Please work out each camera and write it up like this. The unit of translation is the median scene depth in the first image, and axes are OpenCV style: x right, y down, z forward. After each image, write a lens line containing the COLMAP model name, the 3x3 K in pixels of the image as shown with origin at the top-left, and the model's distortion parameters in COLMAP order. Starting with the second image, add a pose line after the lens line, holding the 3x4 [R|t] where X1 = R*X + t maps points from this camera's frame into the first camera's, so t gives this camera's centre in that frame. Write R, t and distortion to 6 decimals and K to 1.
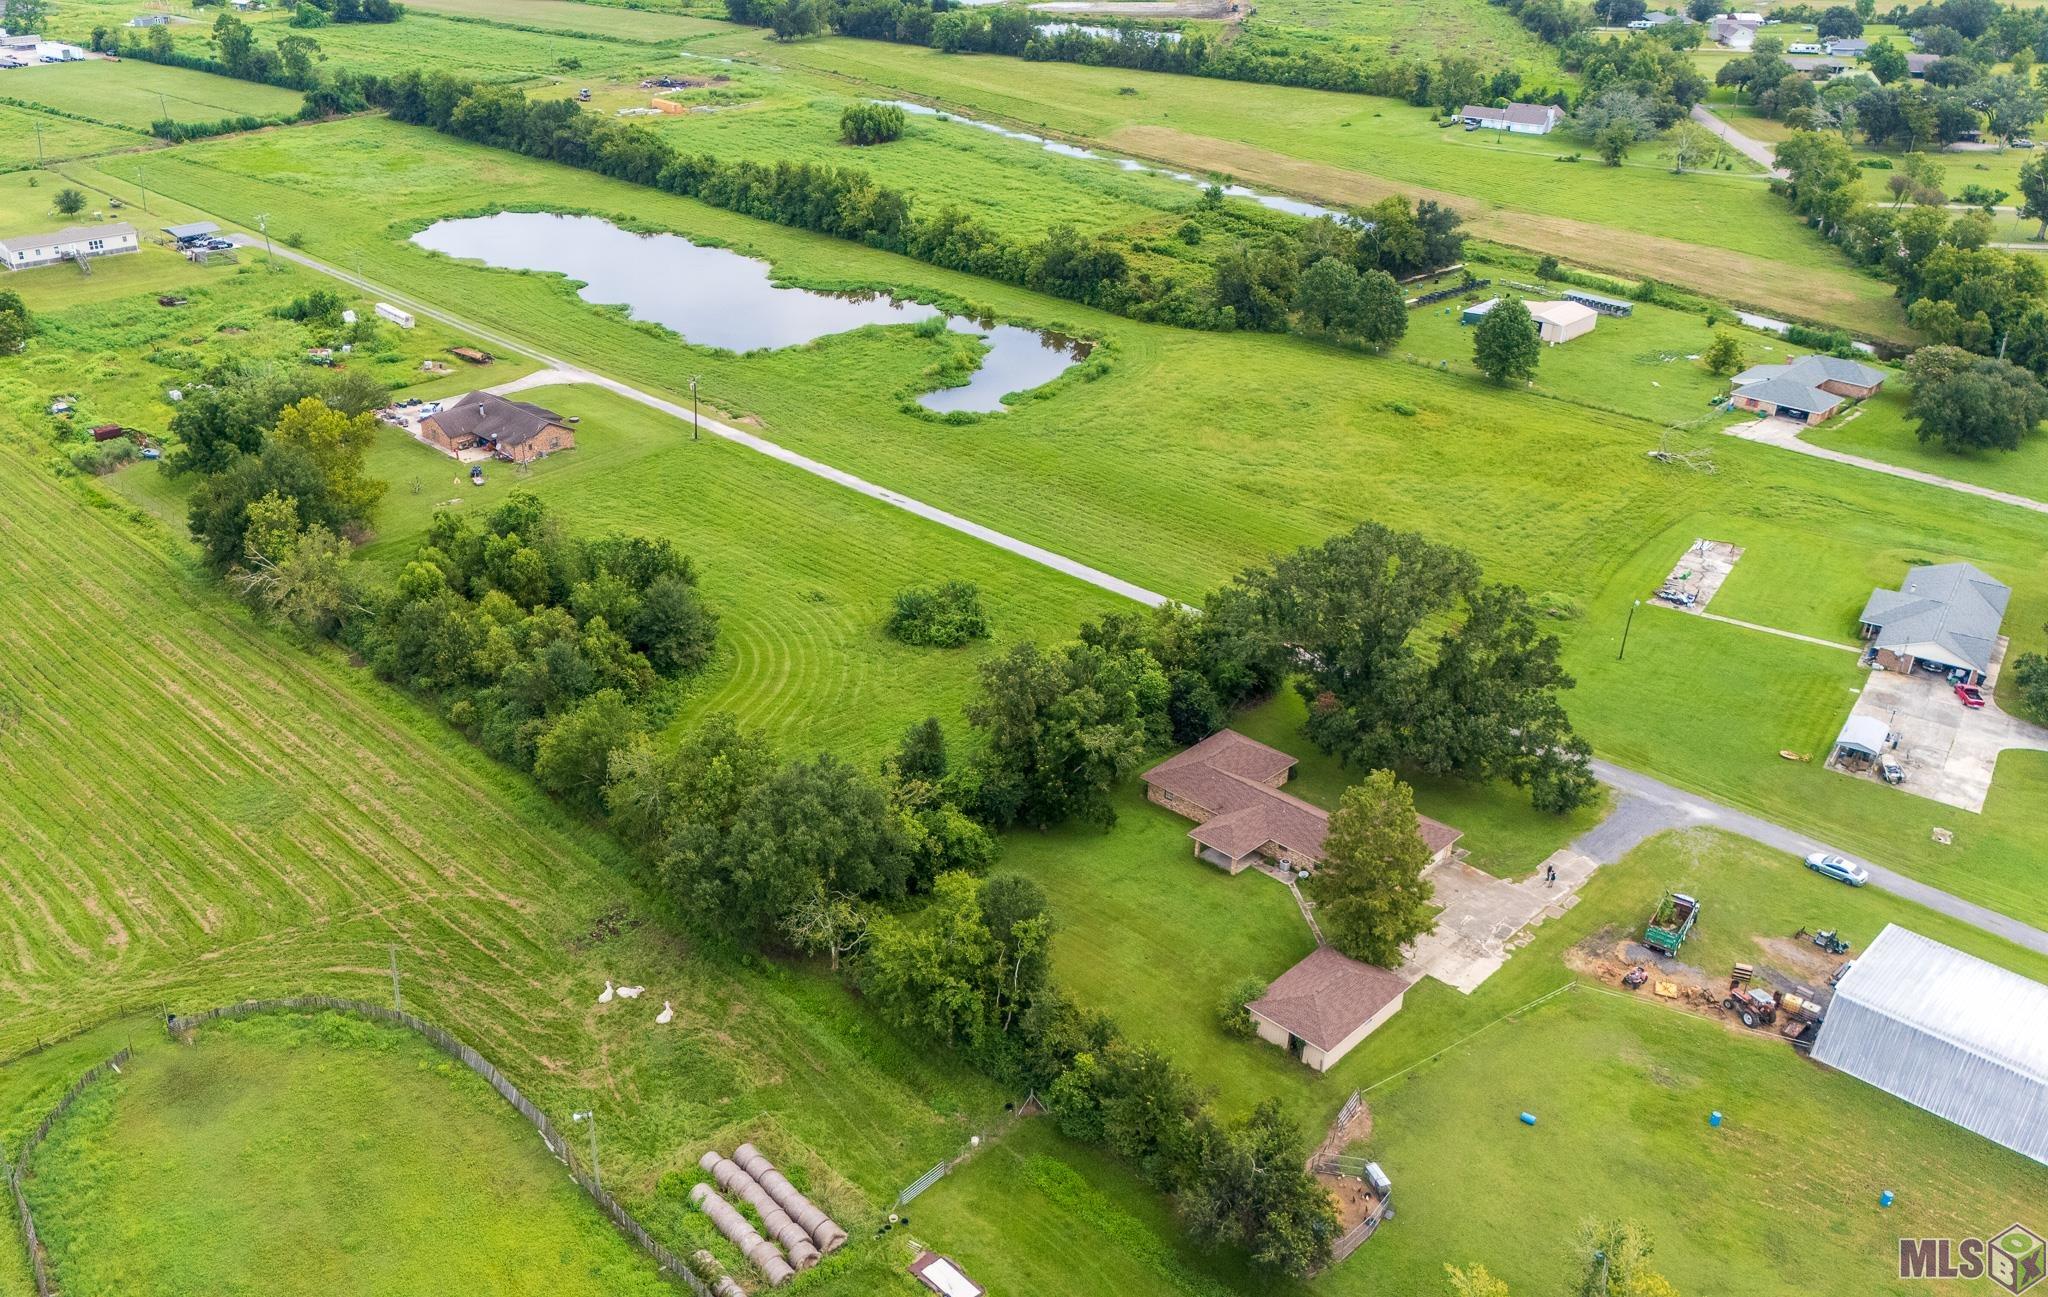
lens RADIAL K [[1682.8, 0, 882.3], [0, 1682.8, 651.1], [0, 0, 1]] dist [0.037050, -0.014775]
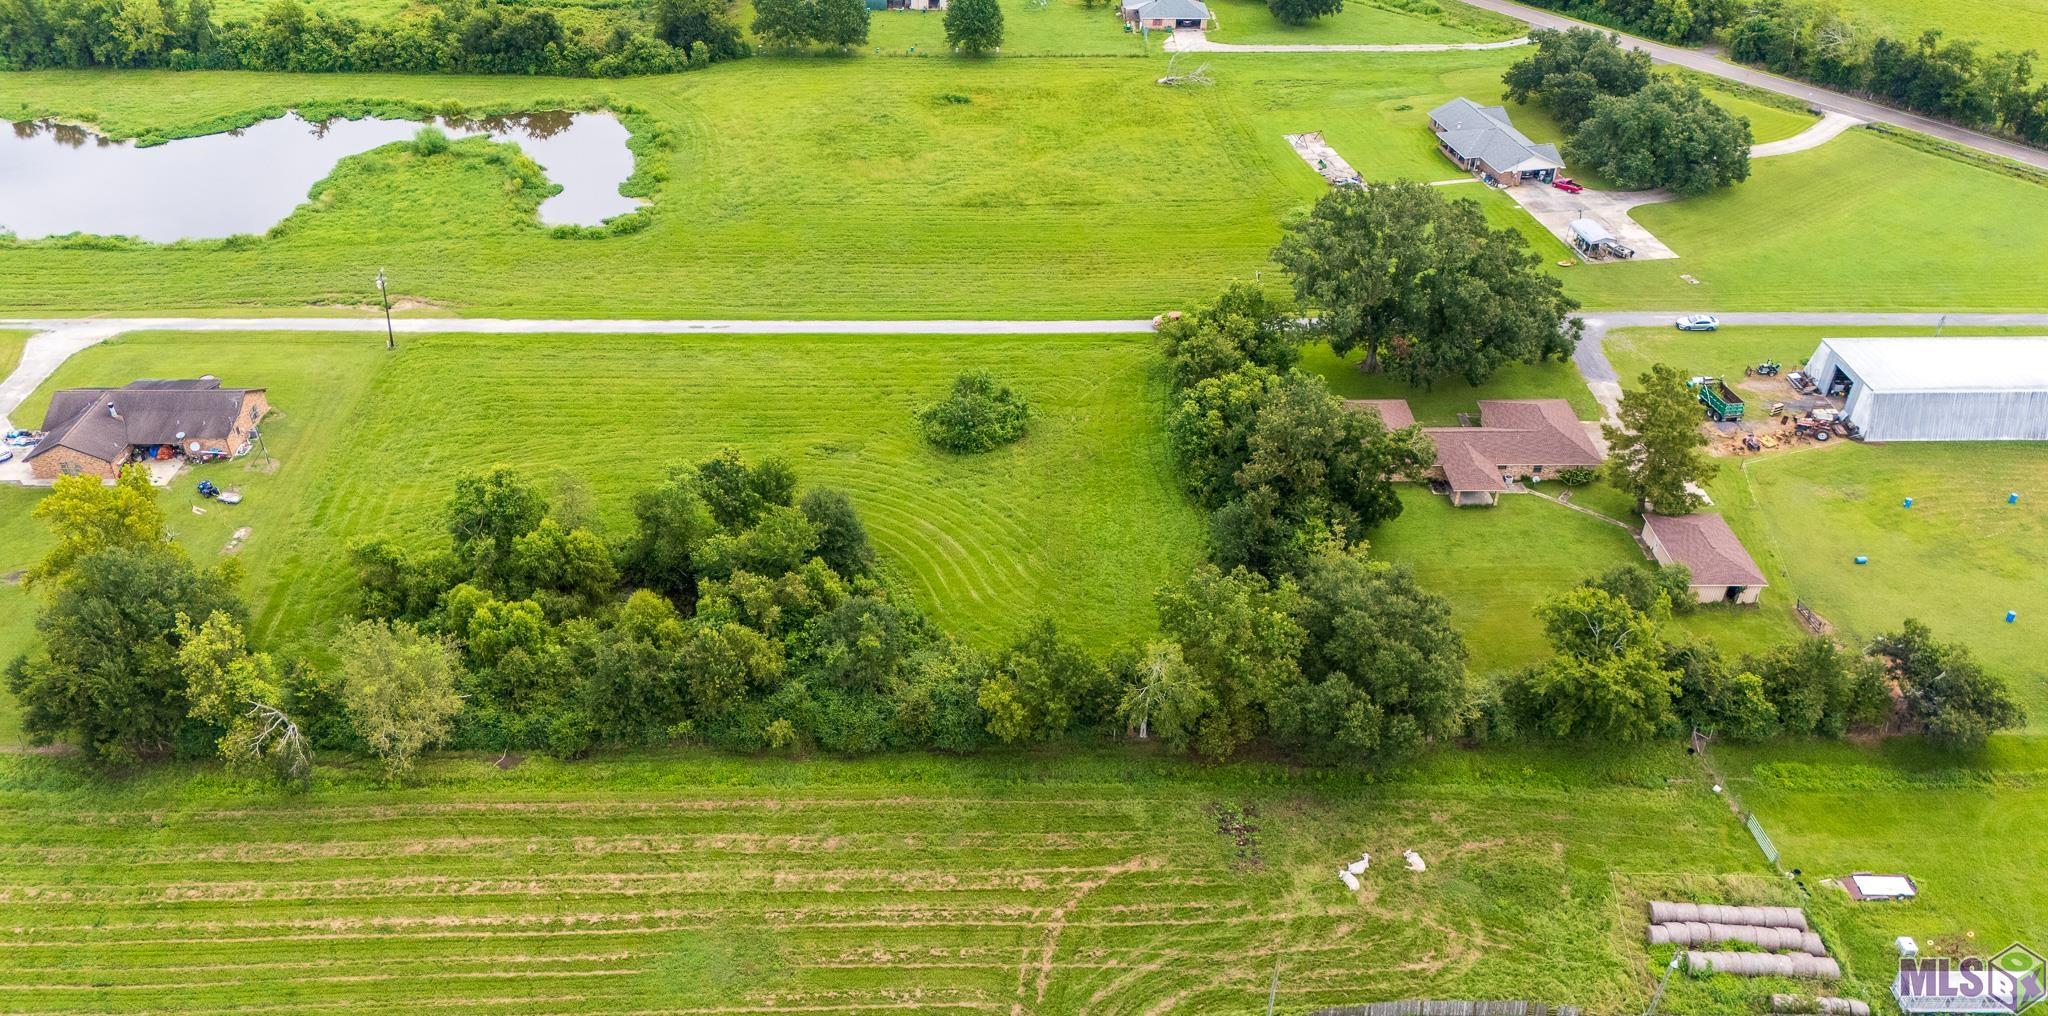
lens RADIAL K [[1532.9, 0, 1024.0], [0, 1532.9, 508.0], [0, 0, 1]] dist [0.090388, -0.115489]
pose [[0.674193, -0.410557, 0.613927, -0.378548], [0.330772, 0.911076, 0.246029, -0.133330], [-0.660343, 0.037198, 0.750042, 0.242939]]
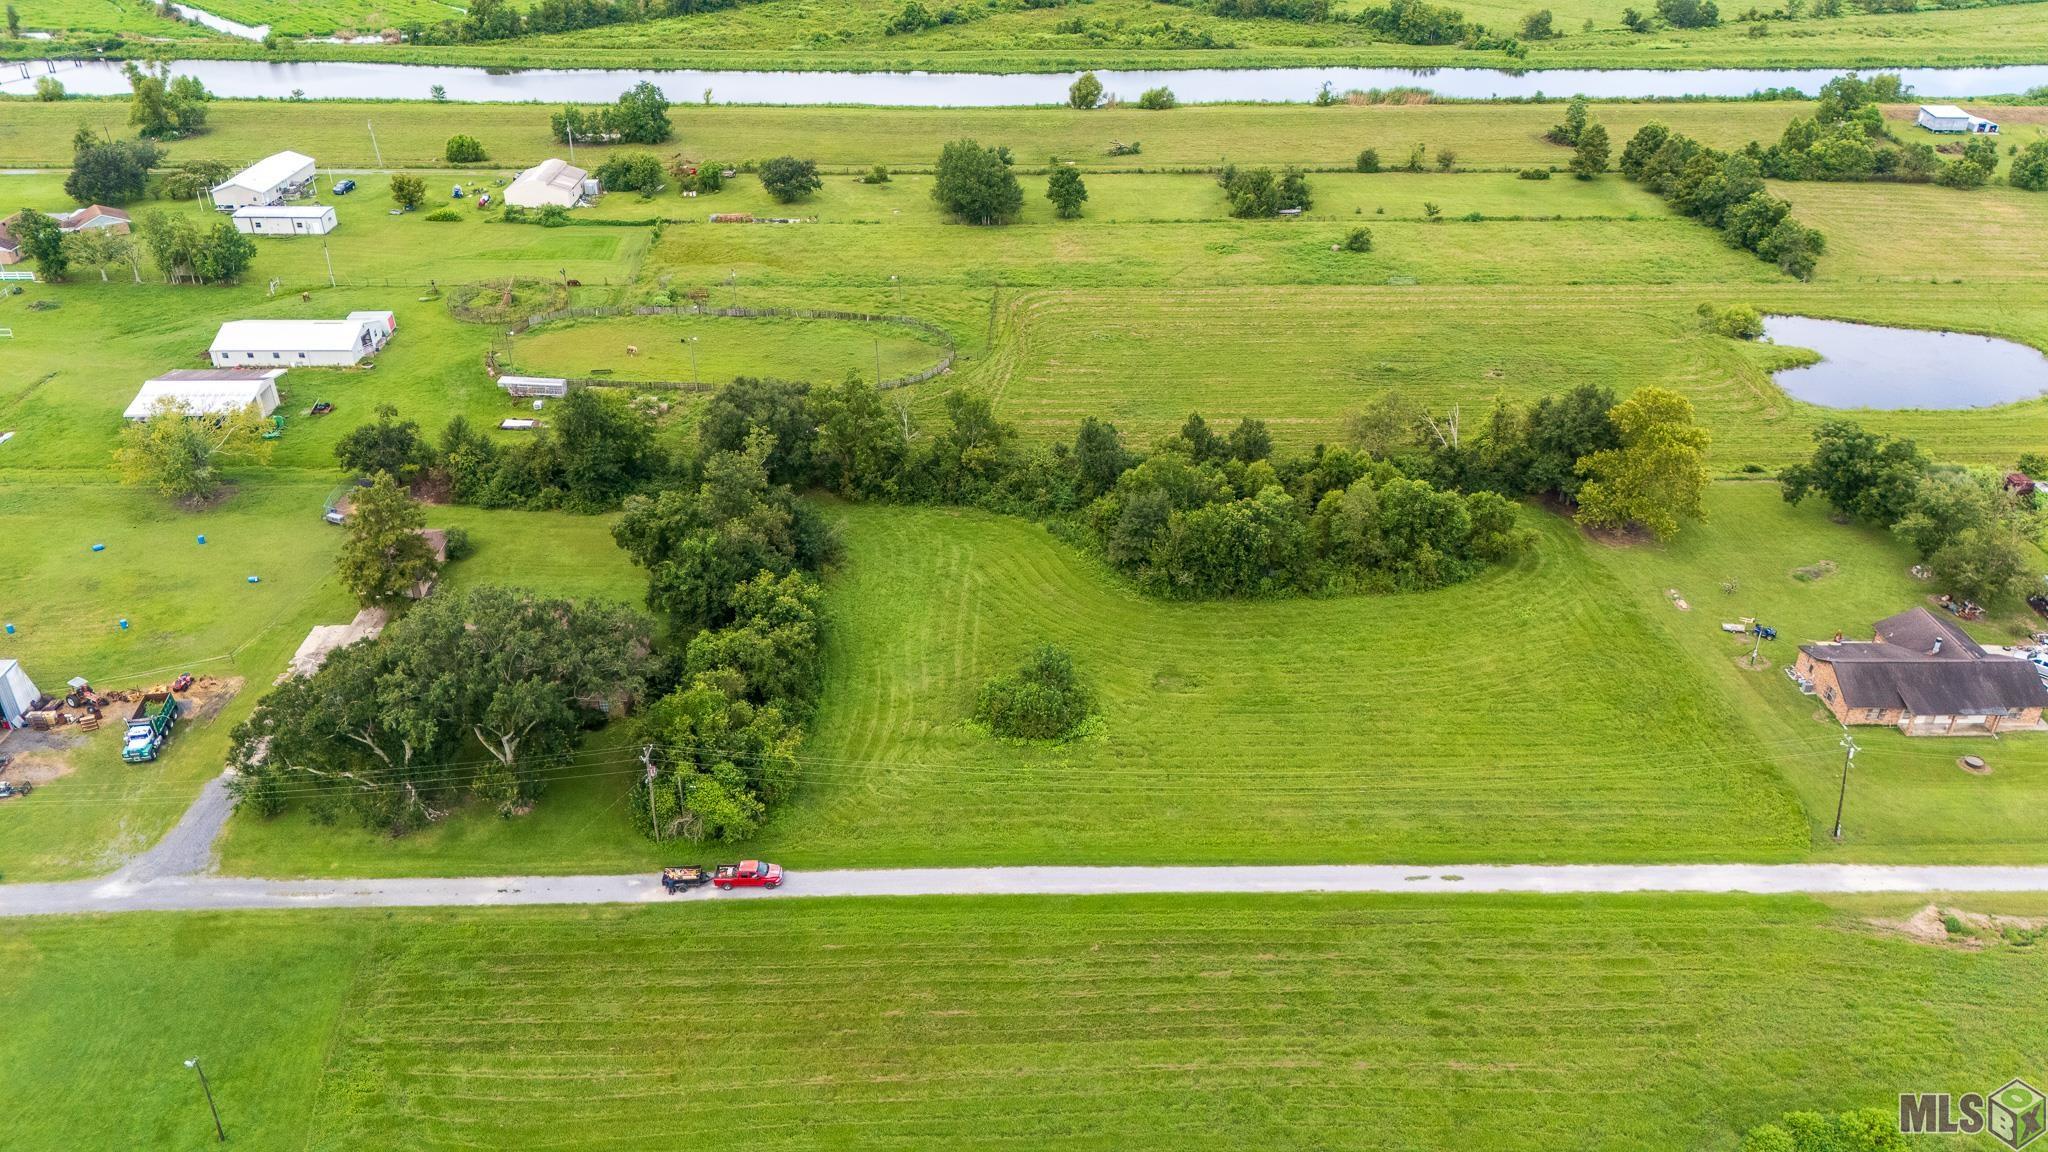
lens RADIAL K [[1498.1, 0, 1024.0], [0, 1498.1, 576.0], [0, 0, 1]] dist [0.062437, -0.069055]
pose [[-0.673525, 0.359923, -0.645616, 0.376583], [-0.349253, 0.614831, 0.707111, -0.442139], [0.651450, 0.701740, -0.288400, 0.871263]]
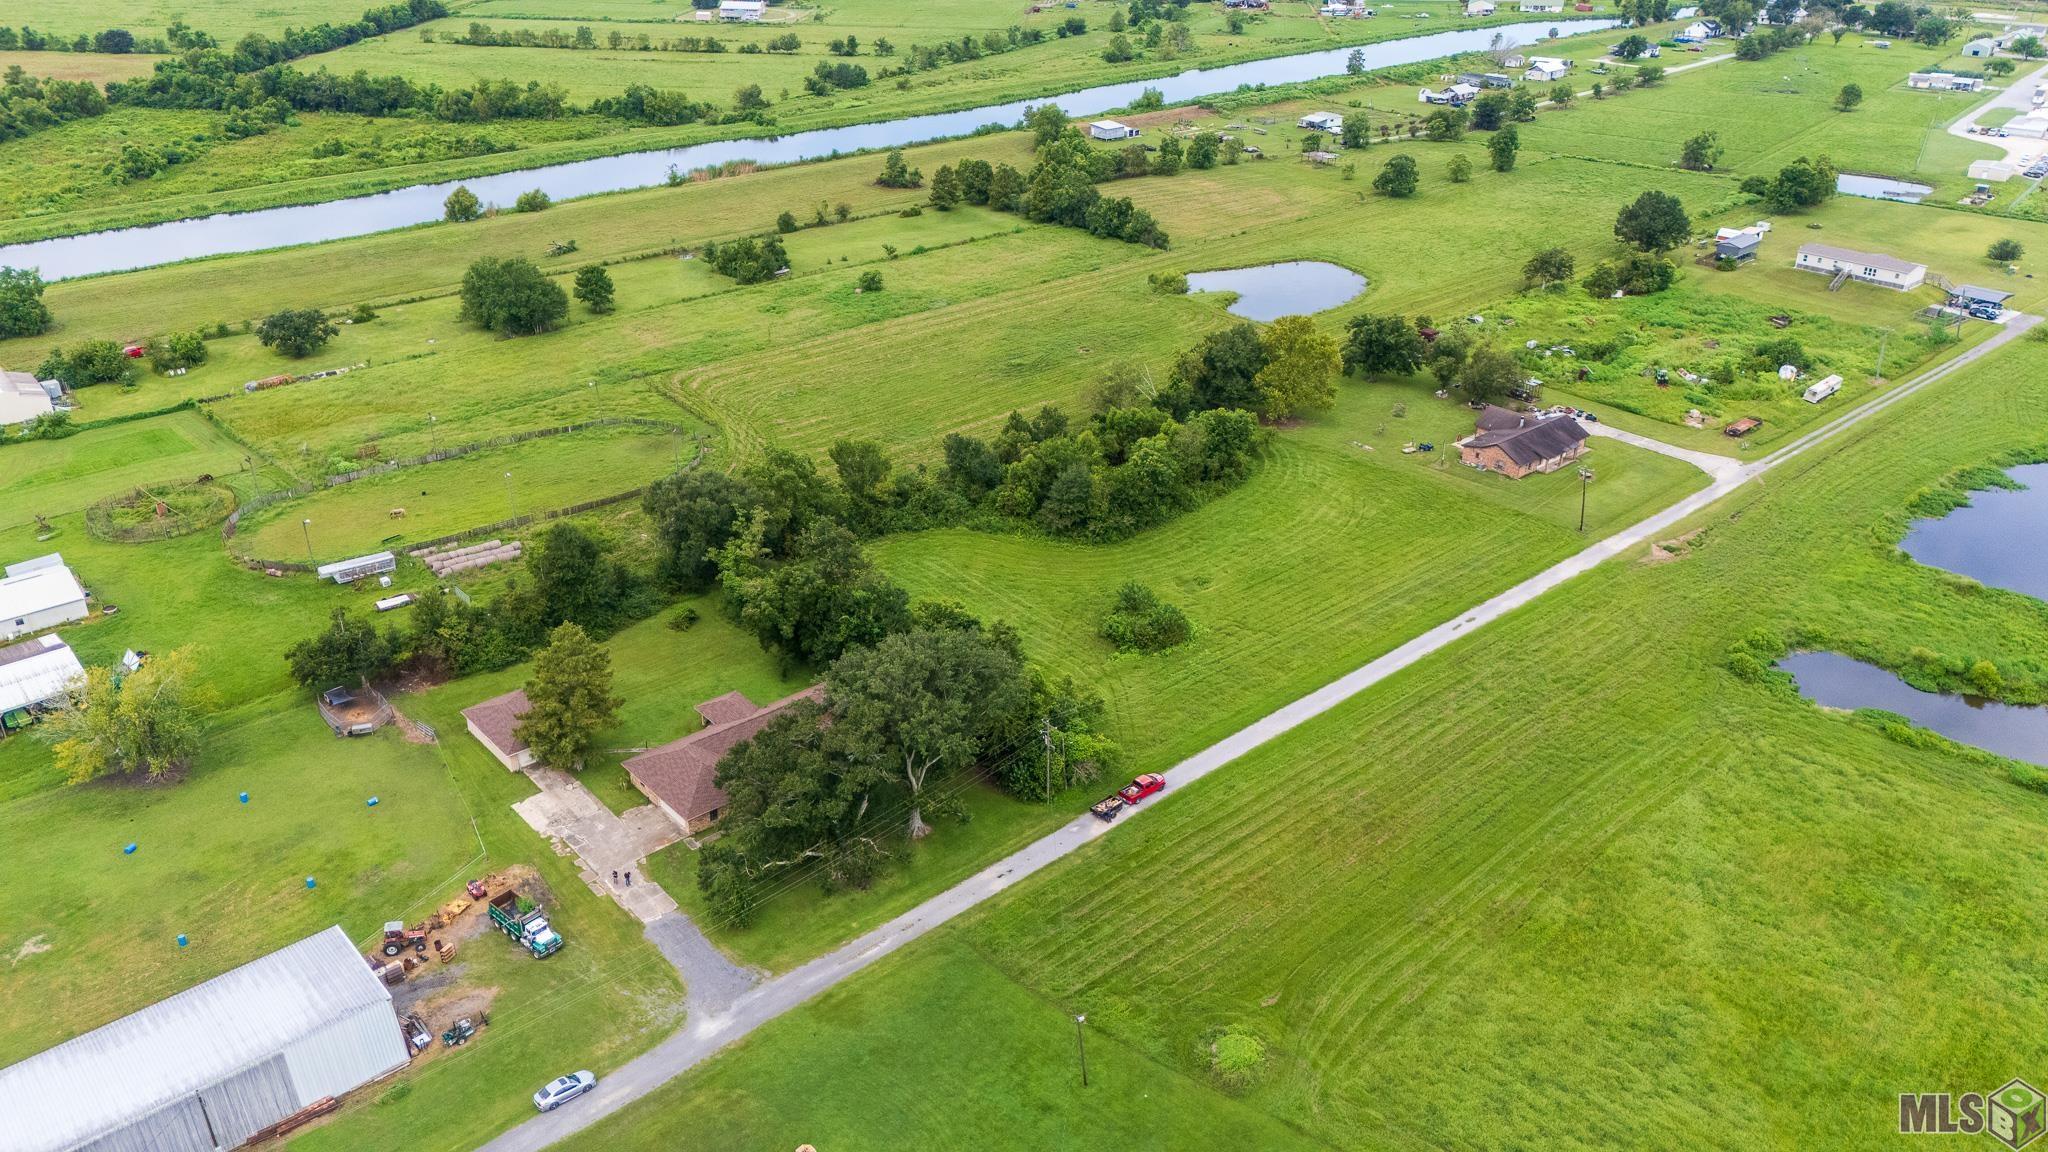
lens RADIAL K [[1498.1, 0, 1024.0], [0, 1498.1, 576.0], [0, 0, 1]] dist [0.062437, -0.069055]
pose [[-0.042044, 0.446741, -0.893675, 0.661599], [-0.464444, 0.783209, 0.413370, -0.303499], [0.884604, 0.432442, 0.174557, 0.556854]]
